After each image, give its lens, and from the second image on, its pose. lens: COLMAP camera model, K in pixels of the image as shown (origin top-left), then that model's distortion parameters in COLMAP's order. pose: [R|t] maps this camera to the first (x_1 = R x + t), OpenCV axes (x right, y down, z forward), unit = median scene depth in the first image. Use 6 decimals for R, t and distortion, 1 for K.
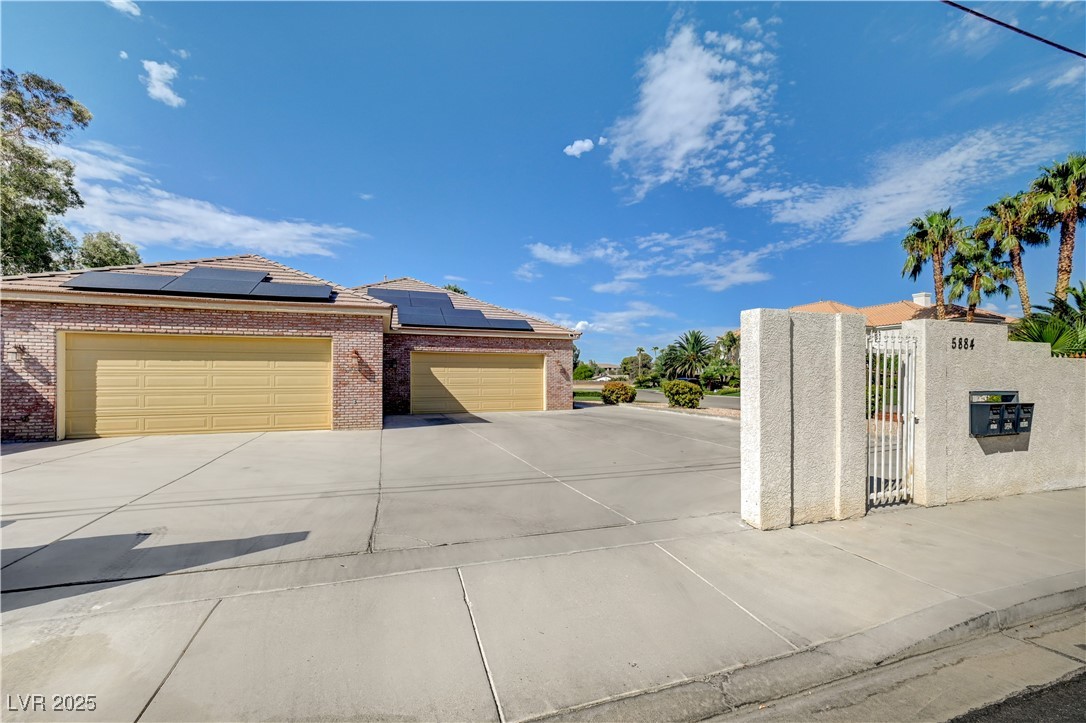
lens RADIAL K [[434.6, 0, 547.8], [0, 434.6, 366.5], [0, 0, 1]] dist [0.000131, 0.000177]
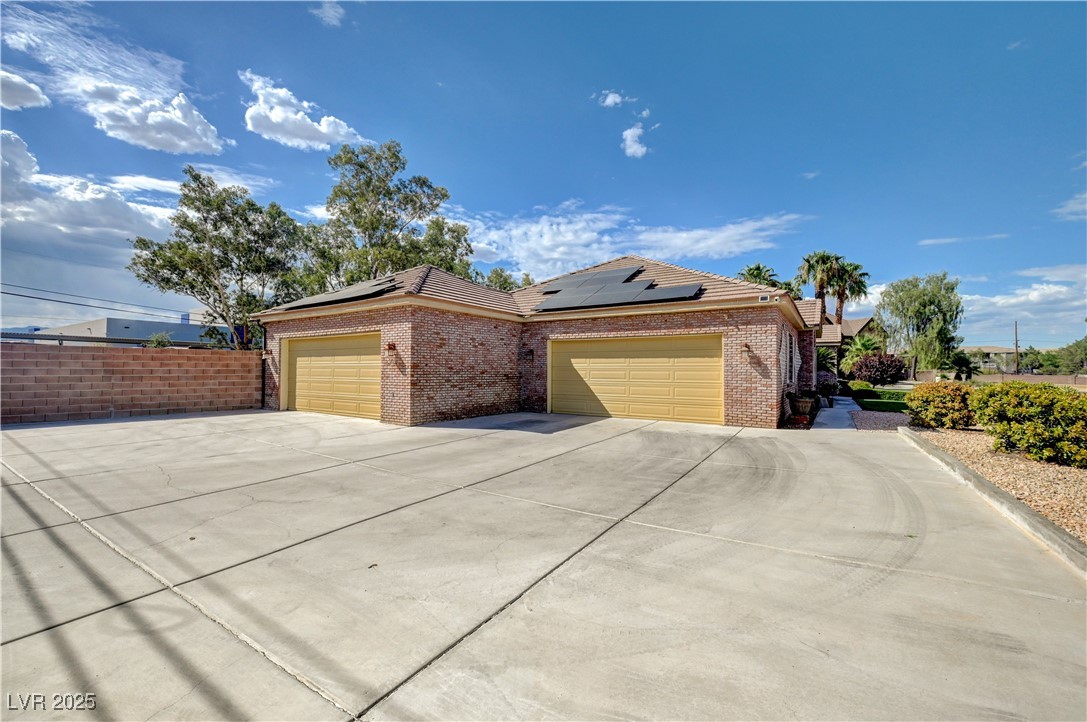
lens RADIAL K [[435.0, 0, 548.3], [0, 435.0, 366.0], [0, 0, 1]] dist [0.000131, 0.000177]
pose [[0.591053, -0.002942, -0.806627, 0.373631], [0.015907, 0.999841, 0.008009, 0.008803], [0.806476, -0.017565, 0.591006, 0.471620]]
